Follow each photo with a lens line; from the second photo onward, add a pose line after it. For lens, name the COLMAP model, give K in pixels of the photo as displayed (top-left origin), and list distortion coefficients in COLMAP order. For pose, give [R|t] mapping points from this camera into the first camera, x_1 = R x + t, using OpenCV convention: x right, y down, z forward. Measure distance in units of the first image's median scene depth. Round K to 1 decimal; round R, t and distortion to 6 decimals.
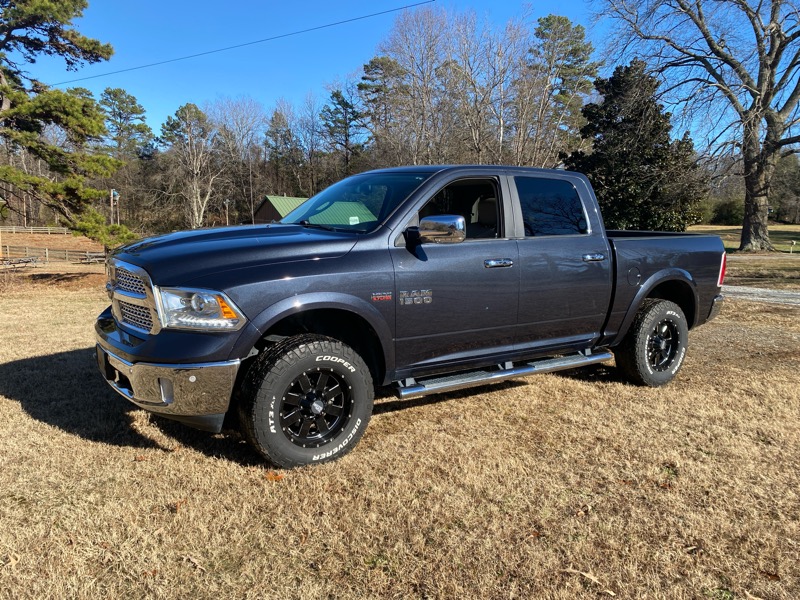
lens RADIAL K [[611.4, 0, 393.3], [0, 611.4, 304.2], [0, 0, 1]] dist [0.023748, -0.018097]
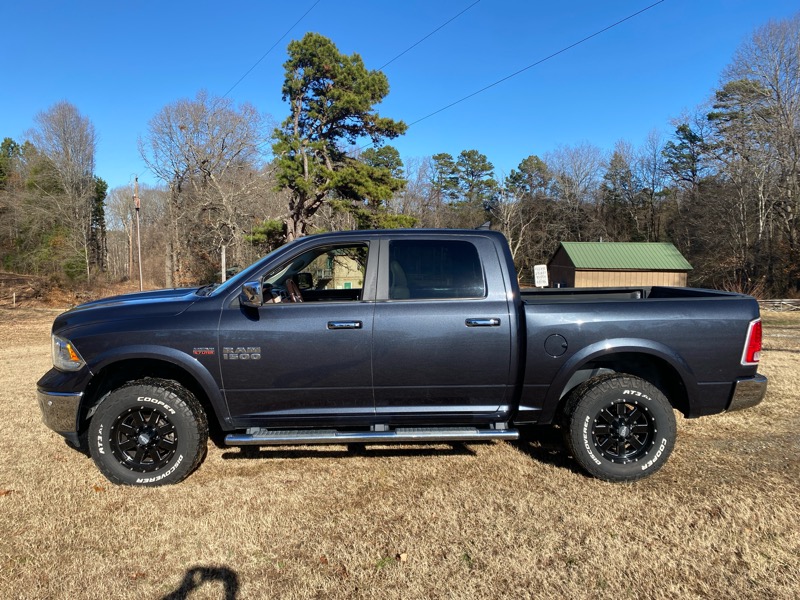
lens RADIAL K [[611.4, 0, 396.6], [0, 611.4, 302.5], [0, 0, 1]] dist [0.023748, -0.018097]
pose [[0.845764, 0.016964, -0.533287, 0.081540], [-0.056236, 0.996761, -0.057481, -0.005234], [0.530585, 0.078605, 0.843979, 0.018311]]
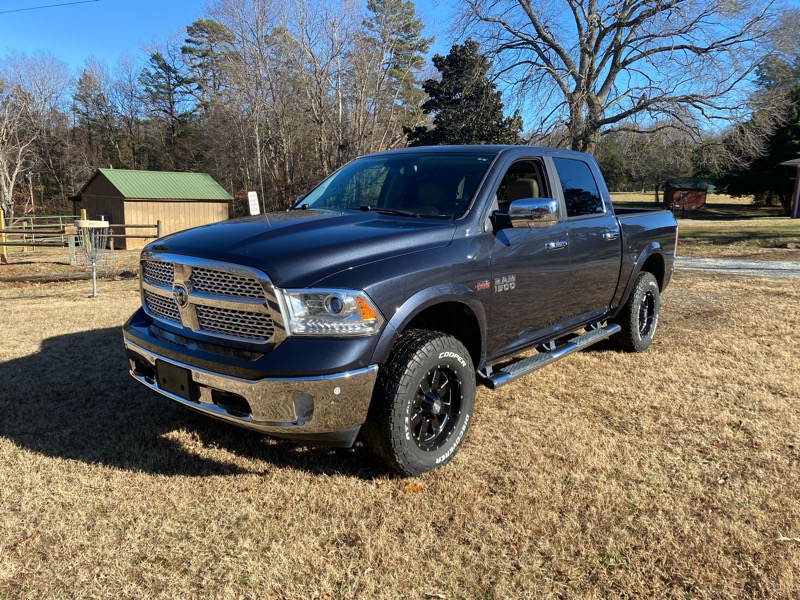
lens RADIAL K [[610.4, 0, 400.8], [0, 610.4, 299.5], [0, 0, 1]] dist [0.023153, -0.018710]
pose [[0.958978, -0.058486, 0.277381, -0.035983], [0.048268, 0.997885, 0.043530, -0.003376], [-0.279341, -0.028355, 0.959773, 0.010401]]
